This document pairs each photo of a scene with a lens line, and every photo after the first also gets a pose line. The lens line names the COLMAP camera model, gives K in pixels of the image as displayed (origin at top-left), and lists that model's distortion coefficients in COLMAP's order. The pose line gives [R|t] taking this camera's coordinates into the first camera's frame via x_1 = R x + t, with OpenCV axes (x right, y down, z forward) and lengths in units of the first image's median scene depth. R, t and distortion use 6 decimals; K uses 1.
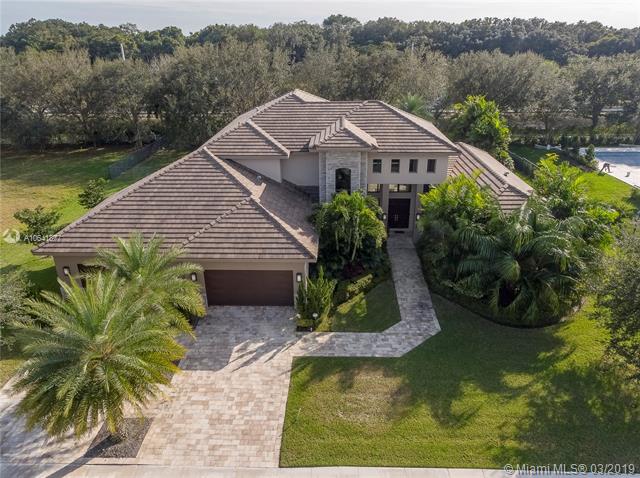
lens RADIAL K [[454.9, 0, 326.0], [0, 454.9, 228.4], [0, 0, 1]] dist [0.002283, 0.000038]
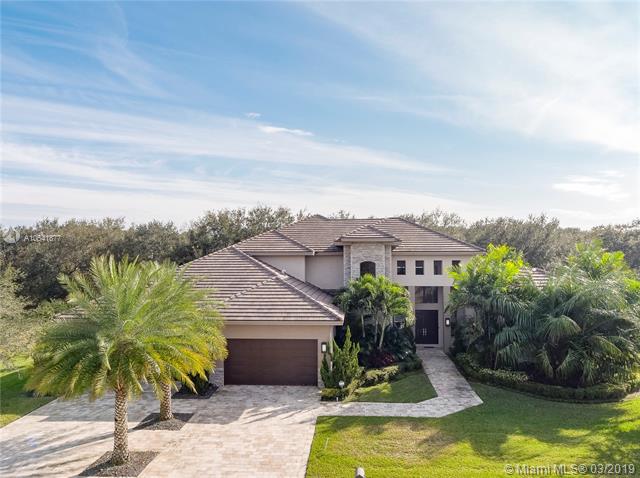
lens RADIAL K [[486.1, 0, 320.0], [0, 486.1, 239.0], [0, 0, 1]] dist [0.004726, -0.003565]
pose [[0.998942, -0.000443, -0.045983, -0.021567], [-0.018705, 0.909582, -0.415103, 0.325520], [0.042010, 0.415524, 0.908612, -0.004814]]
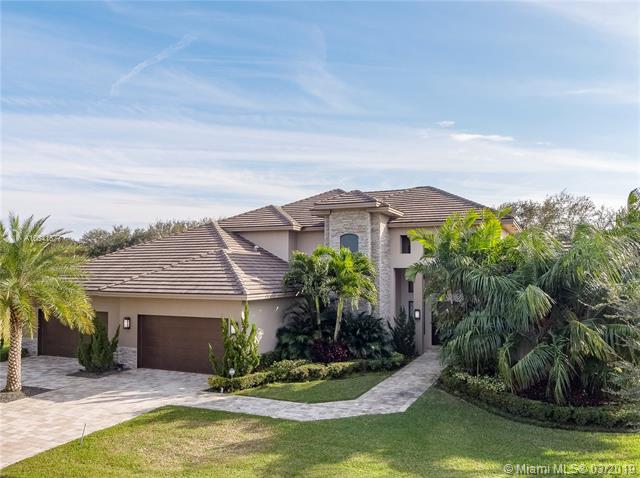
lens RADIAL K [[510.4, 0, 329.2], [0, 510.4, 265.8], [0, 0, 1]] dist [0.005770, -0.000493]
pose [[0.928764, 0.003558, -0.370655, 0.405776], [-0.150003, 0.918024, -0.367056, 0.303011], [0.338964, 0.396508, 0.853162, 0.296179]]
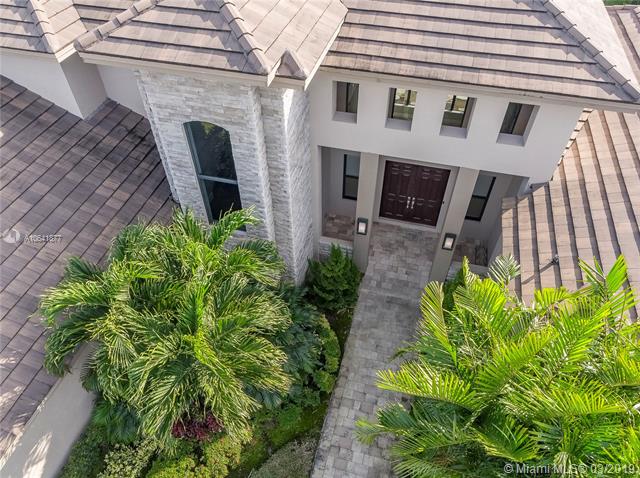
lens RADIAL K [[457.3, 0, 320.0], [0, 457.3, 239.0], [0, 0, 1]] dist [0.004310, 0.000077]
pose [[0.972442, 0.174590, -0.154515, 0.210758], [-0.095173, 0.902273, 0.420529, -0.238927], [0.212835, -0.394235, 0.894025, 0.853349]]
